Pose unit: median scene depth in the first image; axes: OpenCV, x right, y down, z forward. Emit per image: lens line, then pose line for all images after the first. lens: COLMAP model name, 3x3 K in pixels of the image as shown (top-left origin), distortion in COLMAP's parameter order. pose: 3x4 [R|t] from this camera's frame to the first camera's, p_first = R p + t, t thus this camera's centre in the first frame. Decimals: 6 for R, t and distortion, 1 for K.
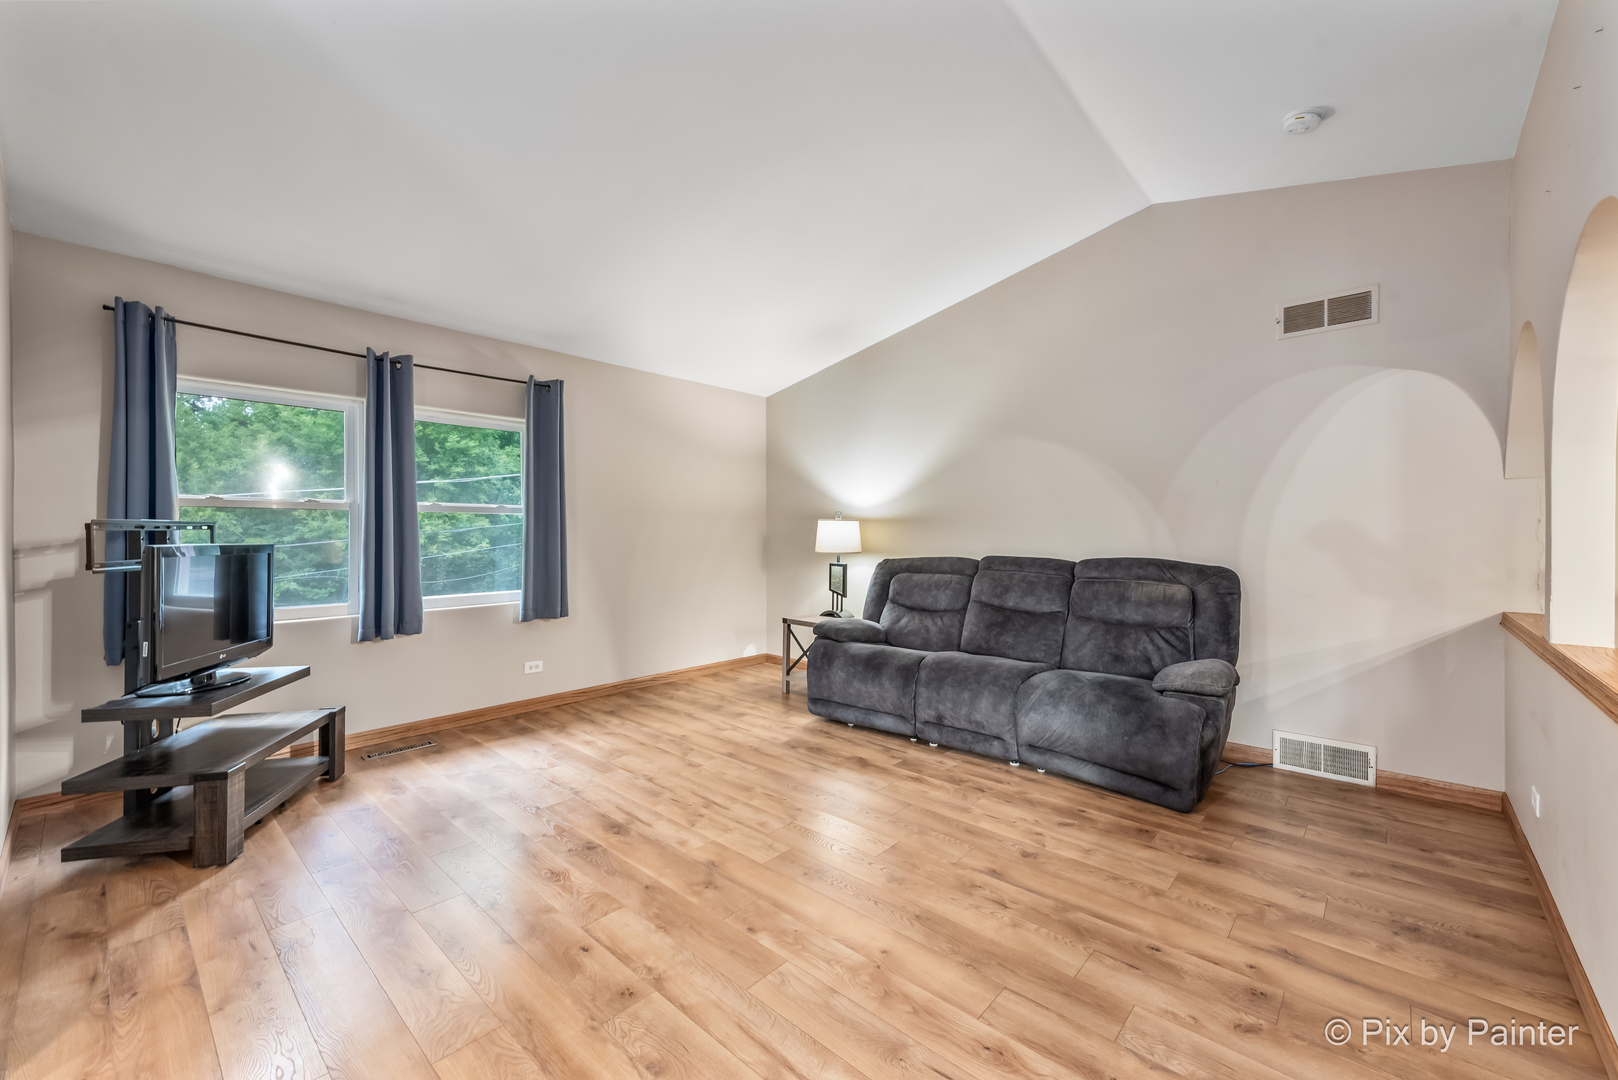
lens RADIAL K [[643.0, 0, 814.5], [0, 643.0, 528.4], [0, 0, 1]] dist [0.009948, -0.000130]
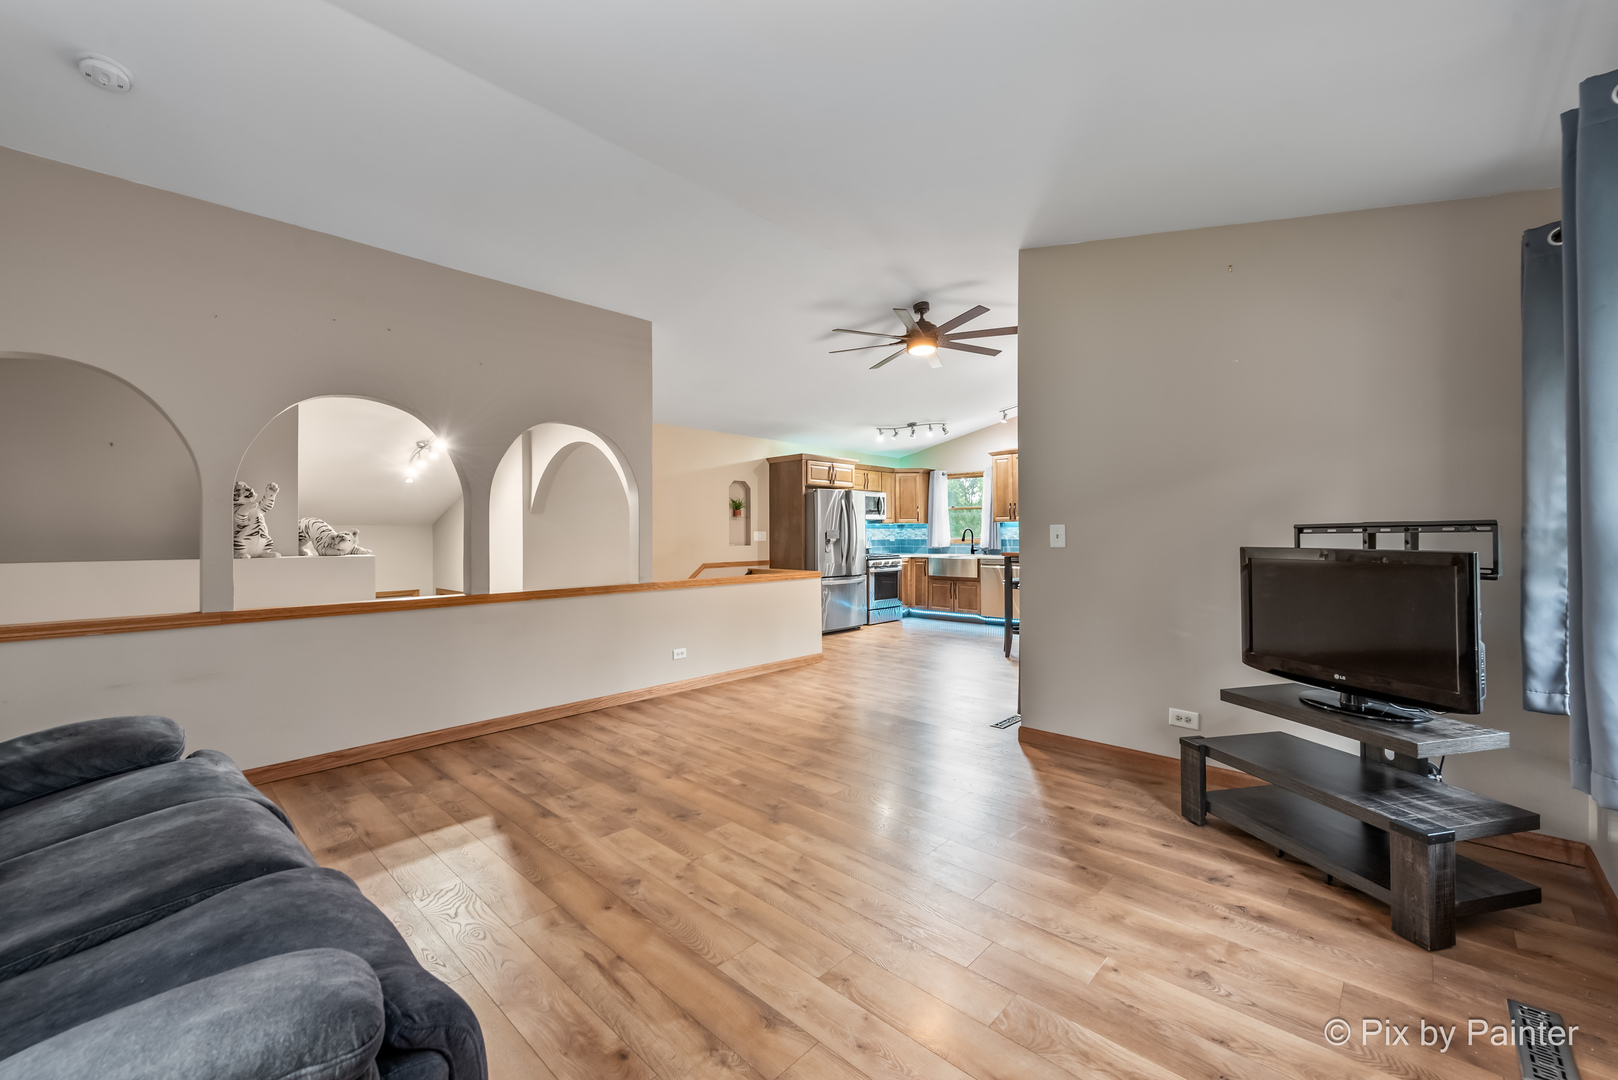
lens RADIAL K [[643.0, 0, 814.5], [0, 643.0, 528.4], [0, 0, 1]] dist [0.009948, -0.000130]
pose [[-0.999796, 0.004993, 0.019566, -0.167773], [0.004636, 0.999822, -0.018272, 0.006611], [-0.019654, -0.018177, -0.999642, 1.426260]]
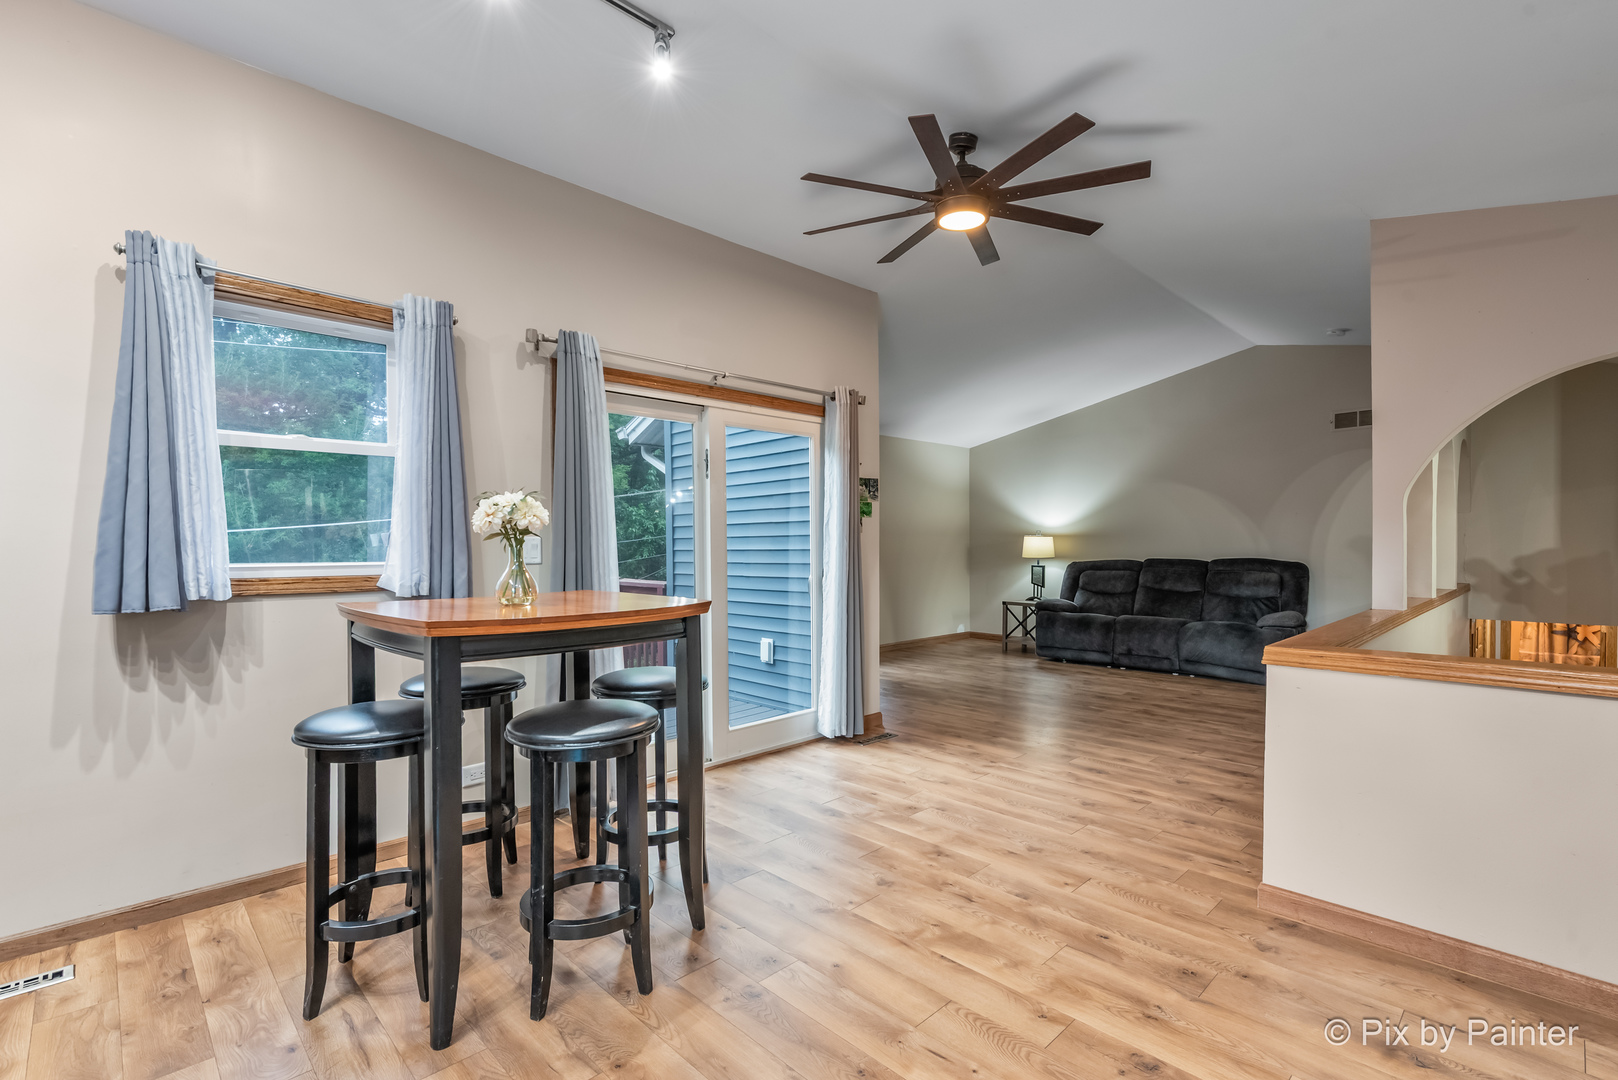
lens RADIAL K [[742.1, 0, 792.0], [0, 742.1, 547.3], [0, 0, 1]] dist [-0.000192, -0.000422]
pose [[0.996459, -0.006617, -0.083817, -0.526556], [0.007401, 0.999932, 0.009051, -0.009474], [0.083751, -0.009639, 0.996440, -1.037653]]
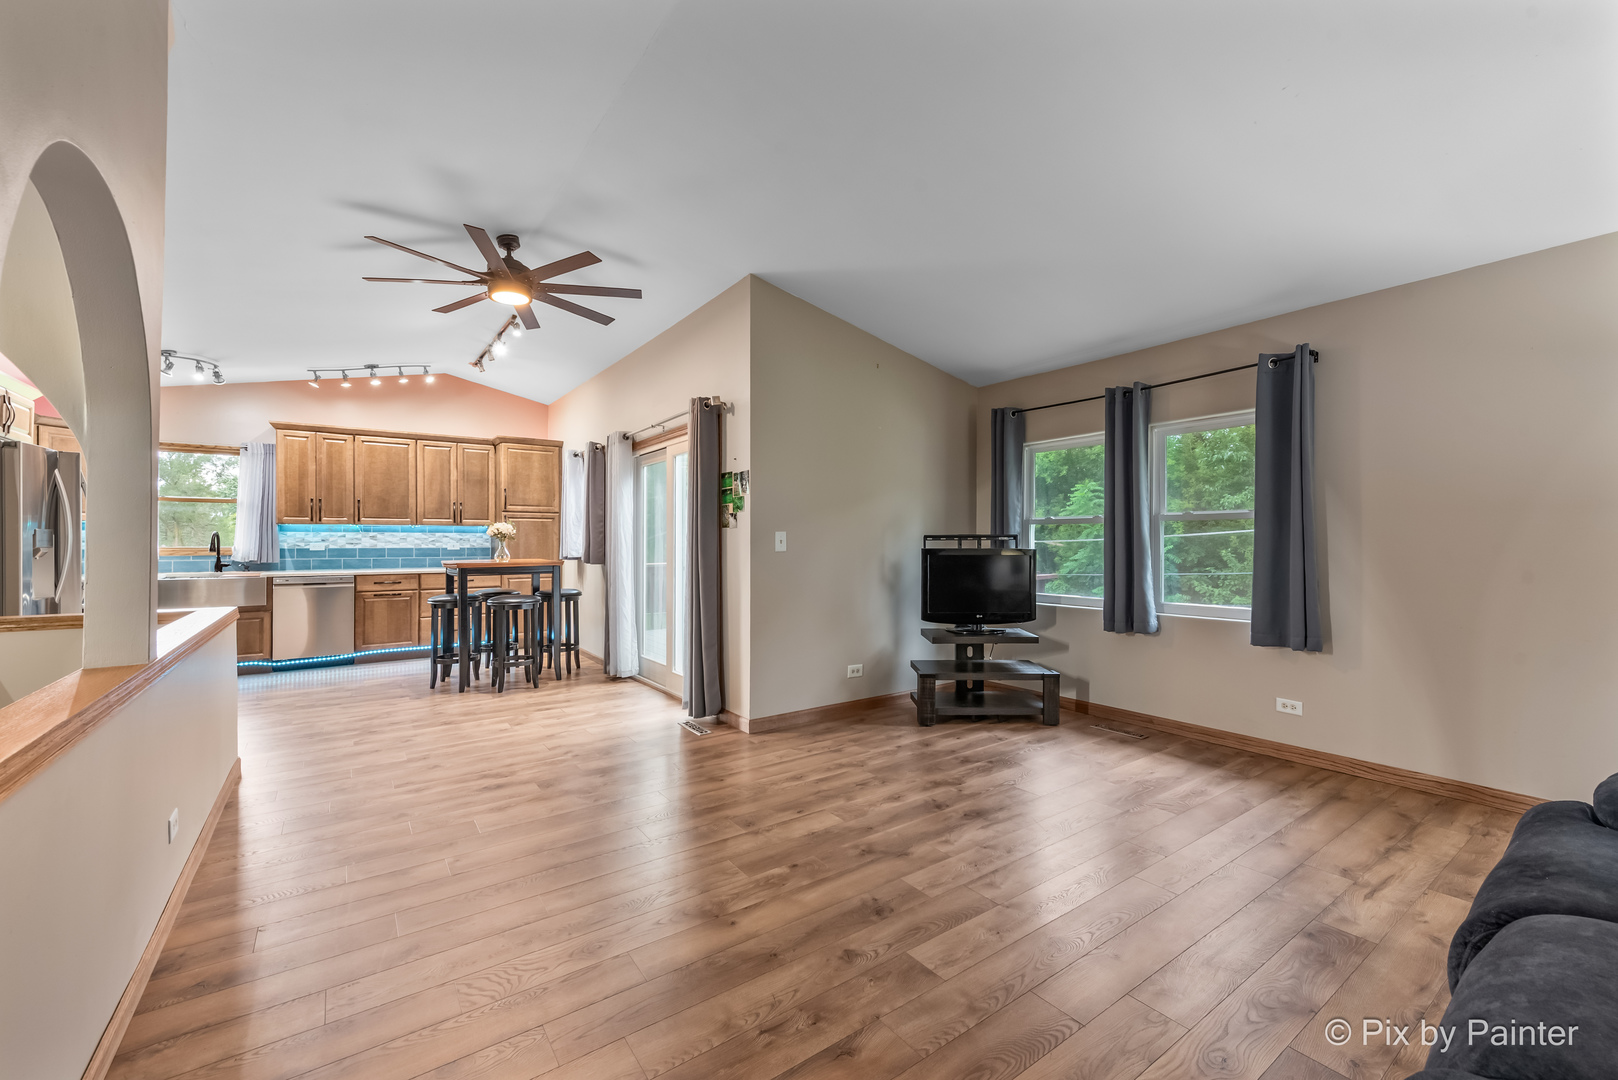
lens RADIAL K [[650.7, 0, 809.0], [0, 650.7, 540.0], [0, 0, 1]] dist [0.010597, -0.000101]
pose [[-0.219881, -0.003876, -0.975519, 0.603848], [0.008202, 0.999949, -0.005822, 0.006228], [0.975492, -0.009281, -0.219839, 0.712368]]
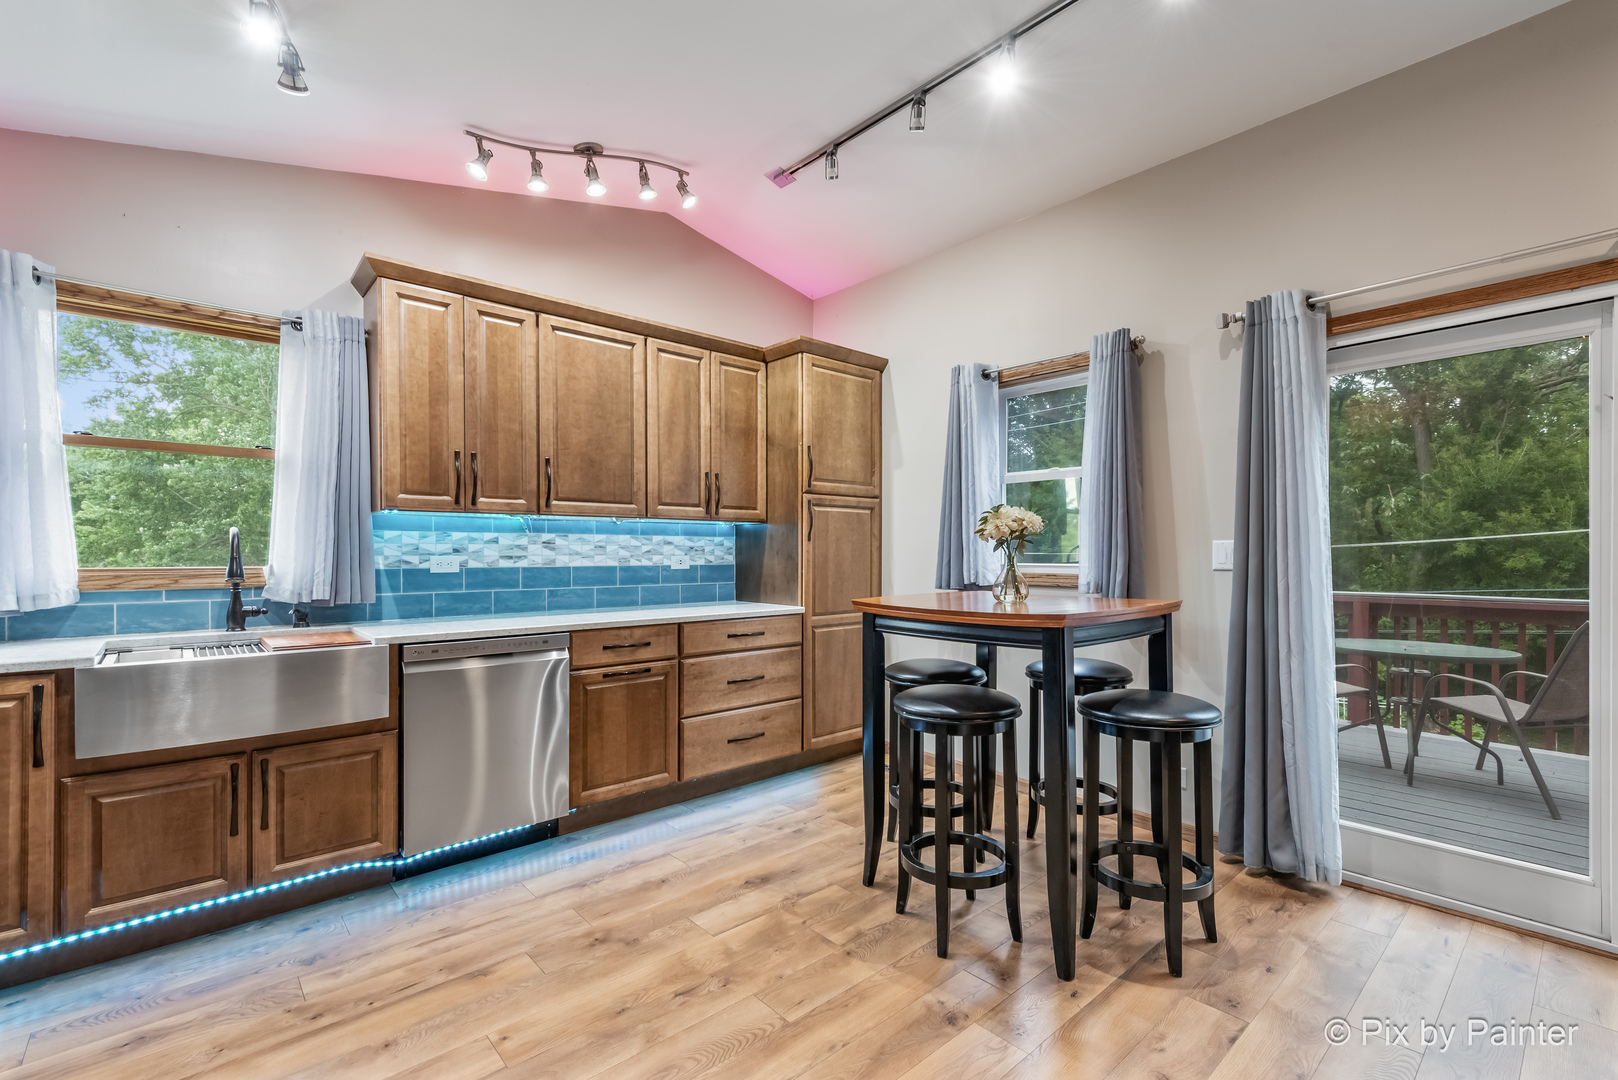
lens RADIAL K [[706.0, 0, 813.7], [0, 706.0, 556.5], [0, 0, 1]] dist [0.002570, 0.000038]
pose [[-0.104172, 0.004006, -0.994551, -0.081880], [0.009470, 0.999951, 0.003036, -0.005832], [0.994514, -0.009102, -0.104204, -0.529316]]
